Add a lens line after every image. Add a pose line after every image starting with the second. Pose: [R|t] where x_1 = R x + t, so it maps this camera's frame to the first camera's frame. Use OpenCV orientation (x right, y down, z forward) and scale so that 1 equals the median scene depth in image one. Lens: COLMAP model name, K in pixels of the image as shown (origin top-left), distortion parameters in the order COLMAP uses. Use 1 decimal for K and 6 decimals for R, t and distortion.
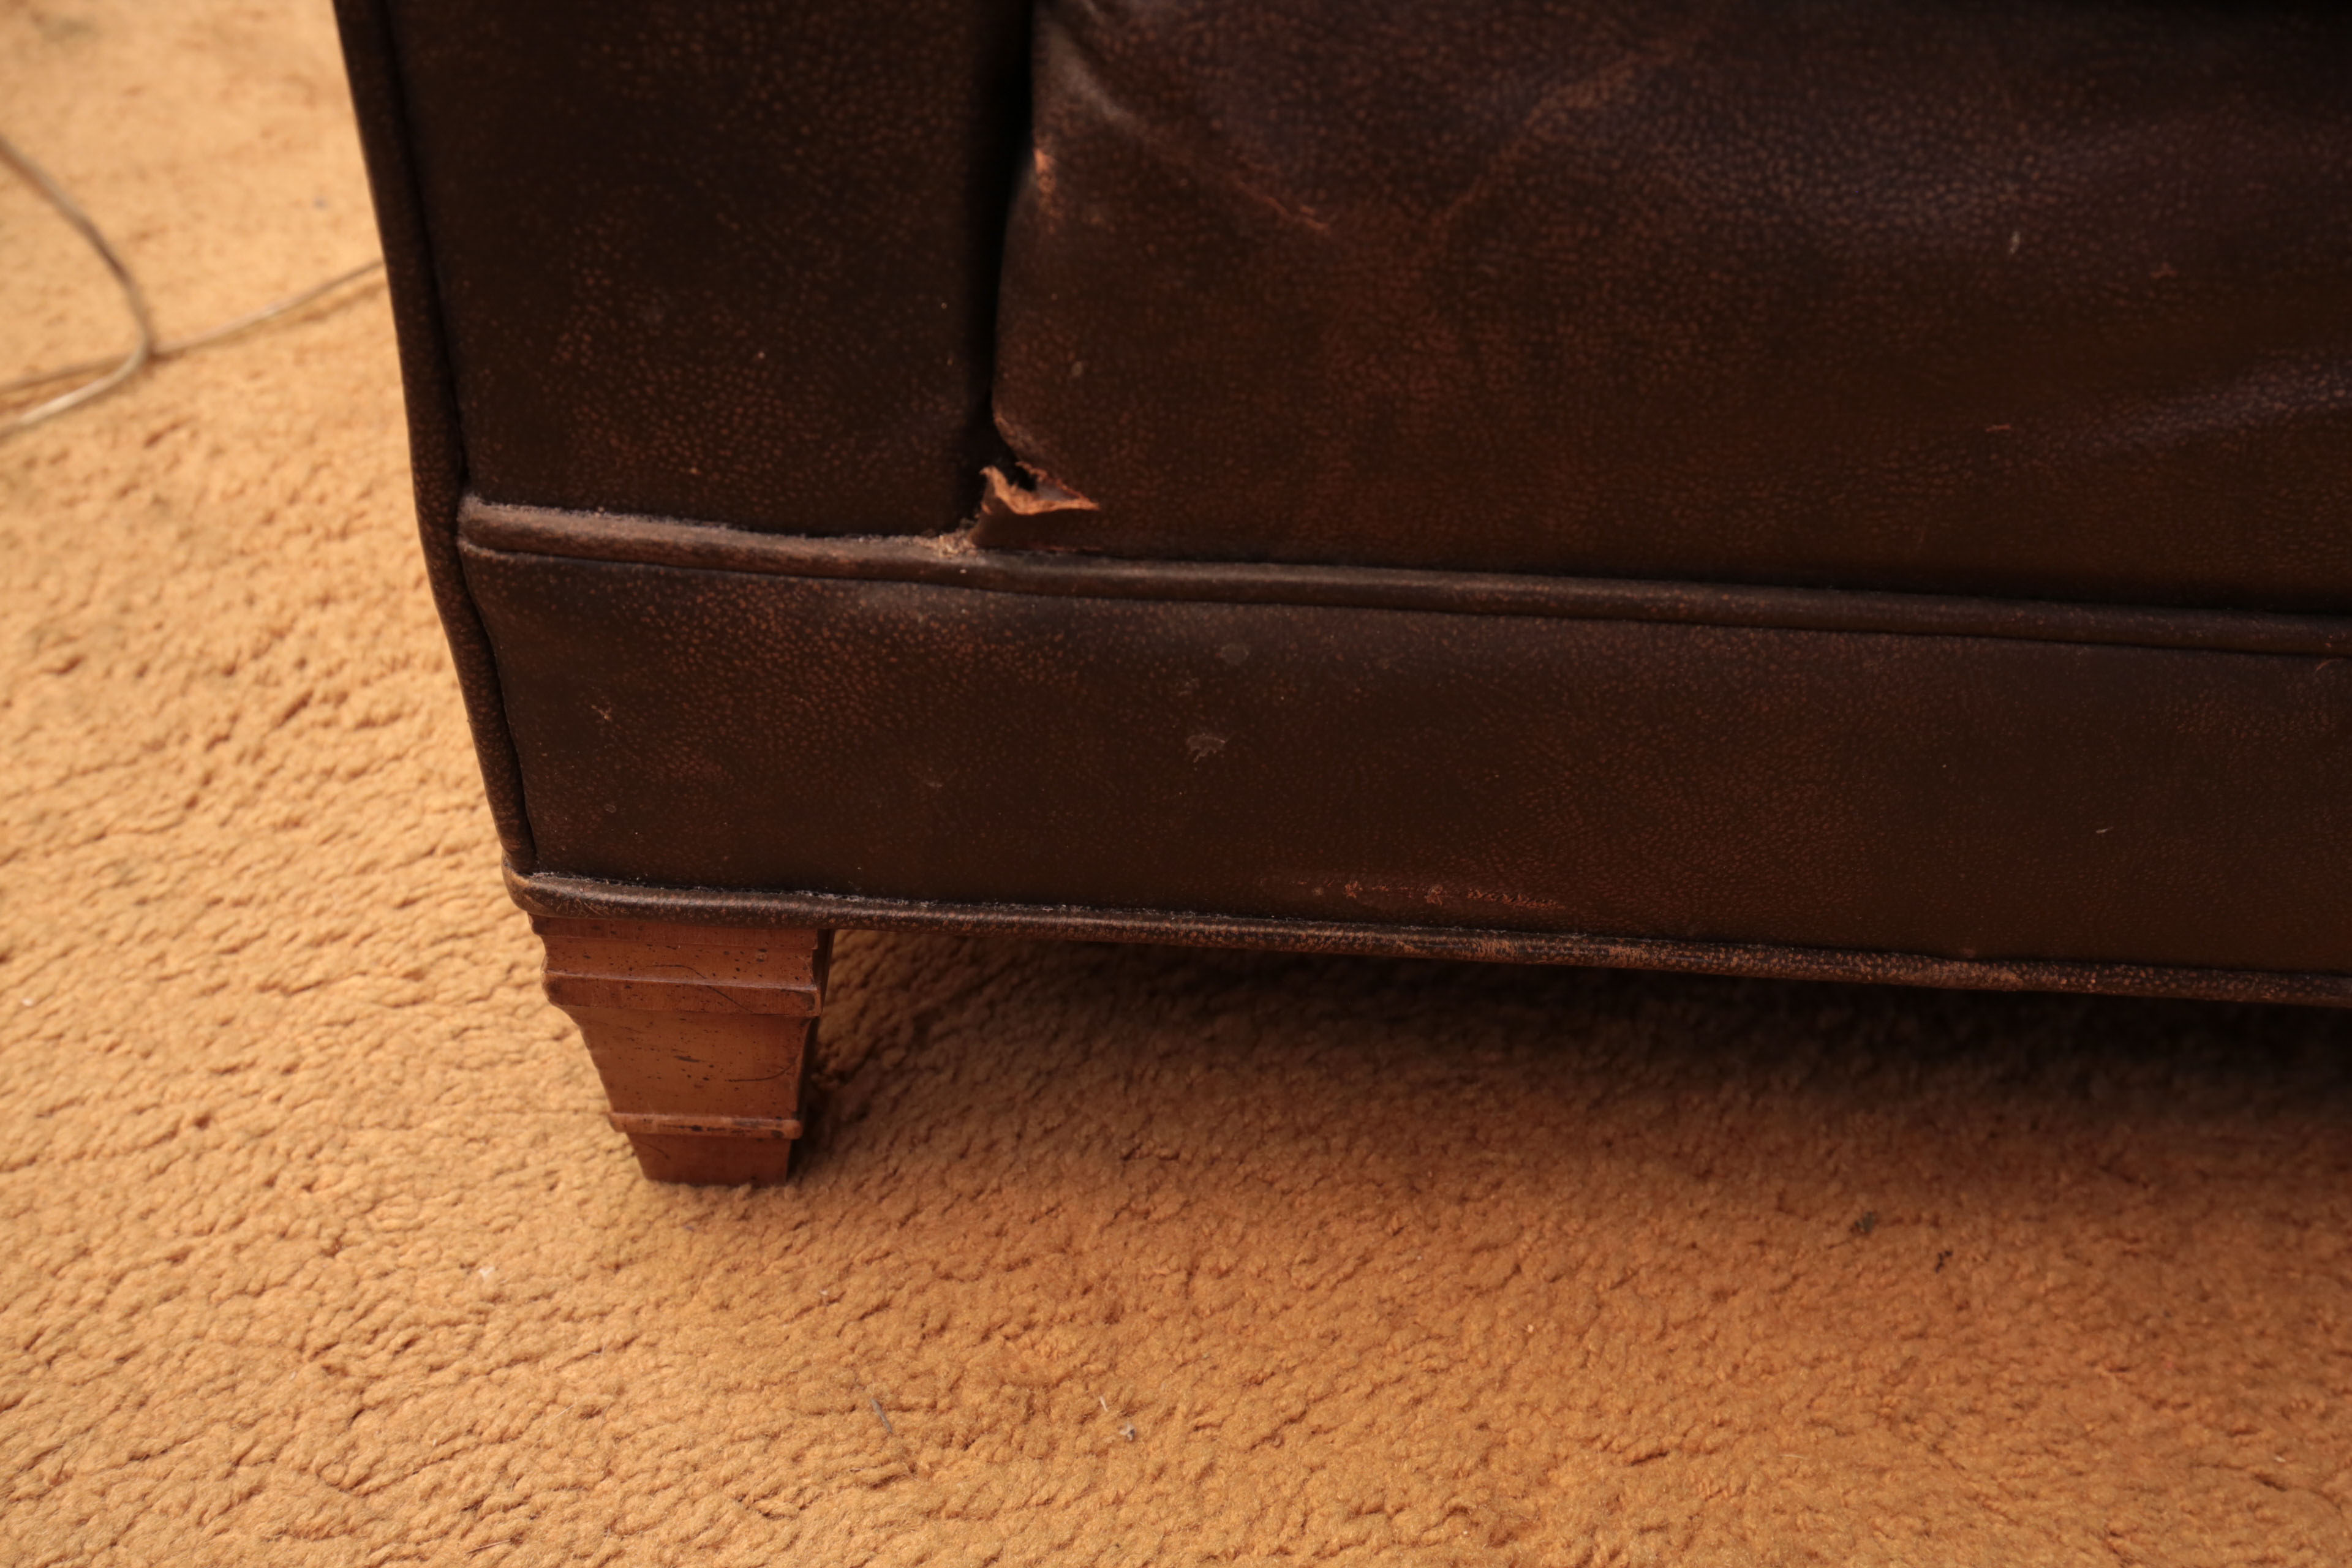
lens RADIAL K [[2233.5, 0, 1167.4], [0, 2233.5, 704.5], [0, 0, 1]] dist [0.069042, 0.022126]
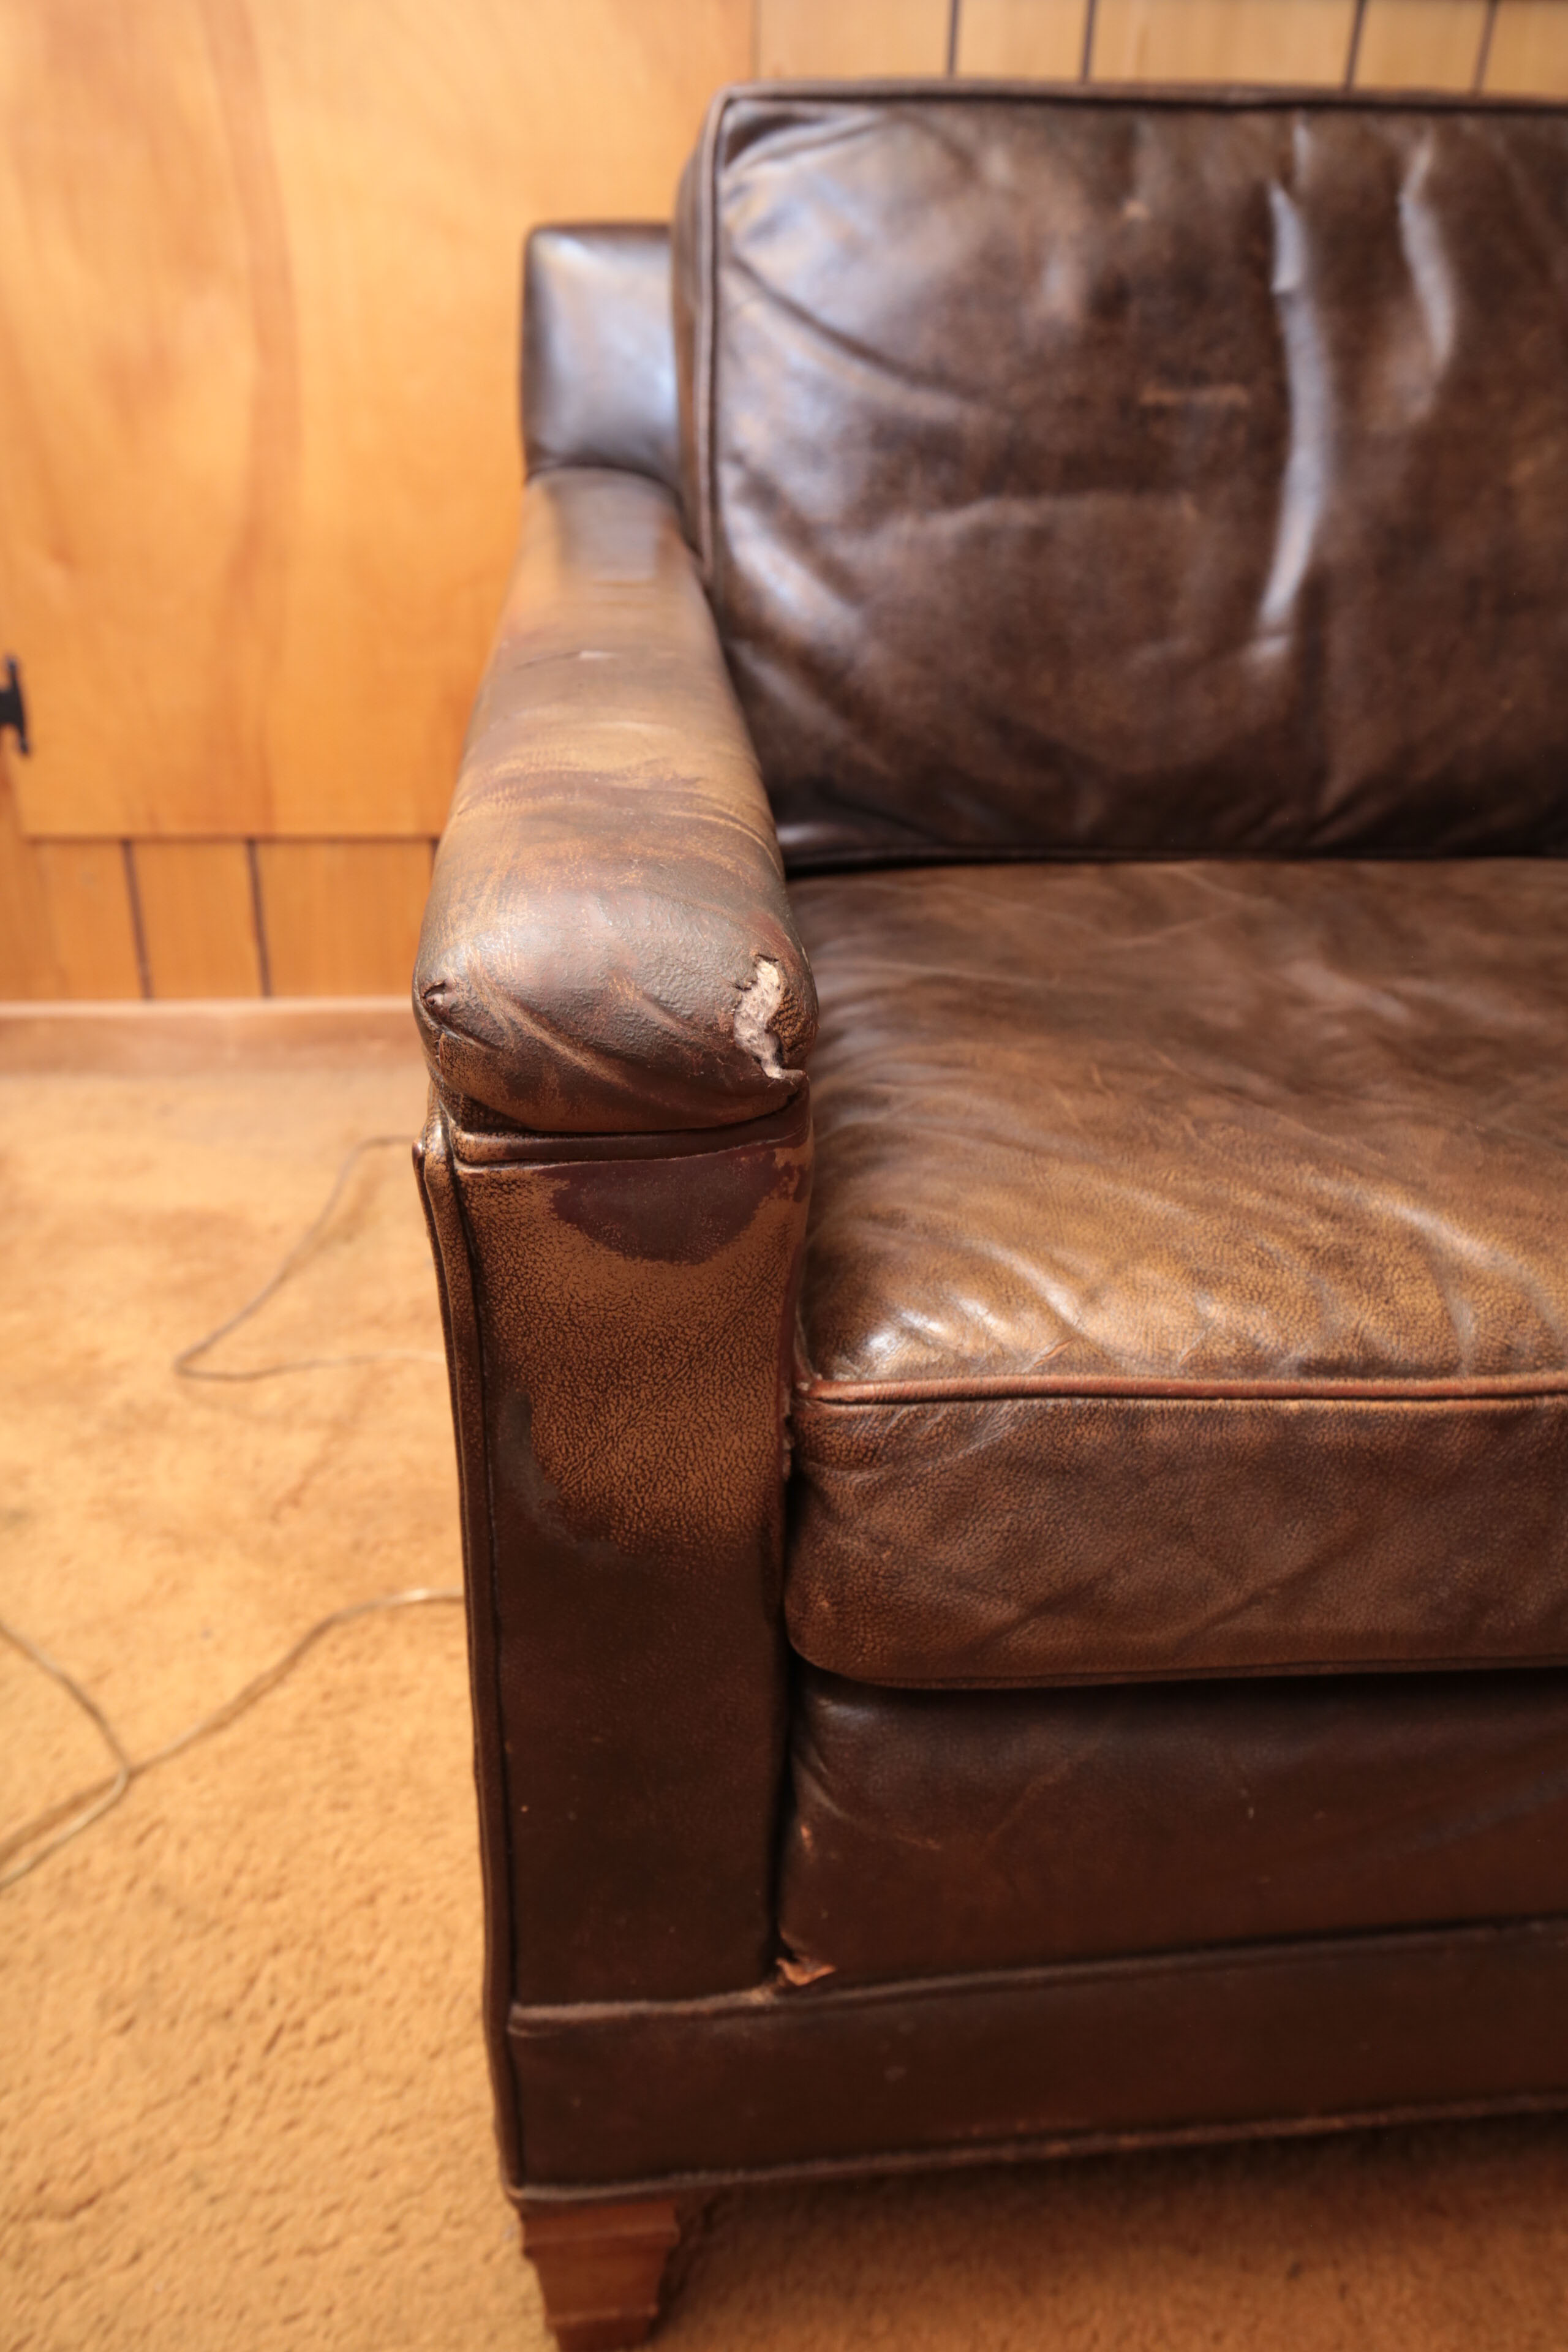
lens RADIAL K [[1952.6, 0, 784.0], [0, 1952.6, 1176.0], [0, 0, 1]] dist [0.007096, 0.075110]
pose [[0.991287, -0.102267, 0.083012, -0.095827], [0.119330, 0.964086, -0.237271, -0.233095], [-0.055765, 0.245110, 0.967890, -0.553108]]
